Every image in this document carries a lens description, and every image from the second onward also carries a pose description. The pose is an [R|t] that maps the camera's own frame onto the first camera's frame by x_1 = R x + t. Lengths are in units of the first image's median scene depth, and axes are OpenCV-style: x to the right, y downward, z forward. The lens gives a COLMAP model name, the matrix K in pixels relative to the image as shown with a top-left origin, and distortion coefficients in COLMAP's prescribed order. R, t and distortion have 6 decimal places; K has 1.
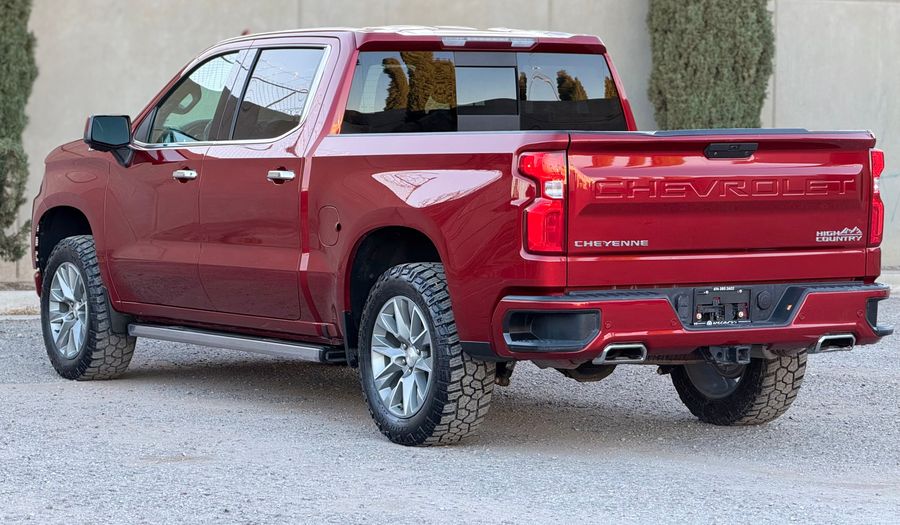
lens RADIAL K [[2770.8, 0, 450.0], [0, 2770.8, 262.5], [0, 0, 1]] dist [0.159903, -1.192913]
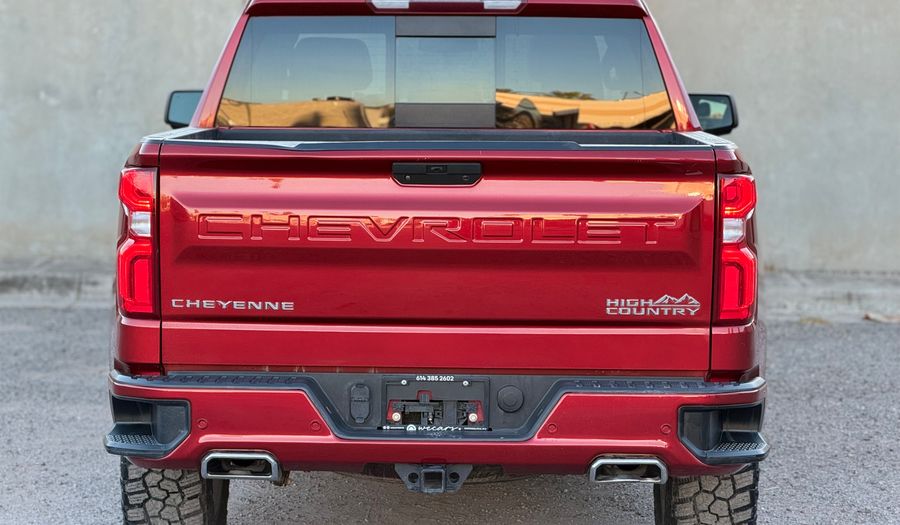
lens RADIAL K [[2770.8, 0, 450.0], [0, 2770.8, 262.5], [0, 0, 1]] dist [0.159903, -1.192913]
pose [[0.848181, 0.049211, -0.527415, 0.451005], [-0.035138, 0.998709, 0.036677, -0.042965], [0.528540, -0.012576, 0.848815, 0.430368]]
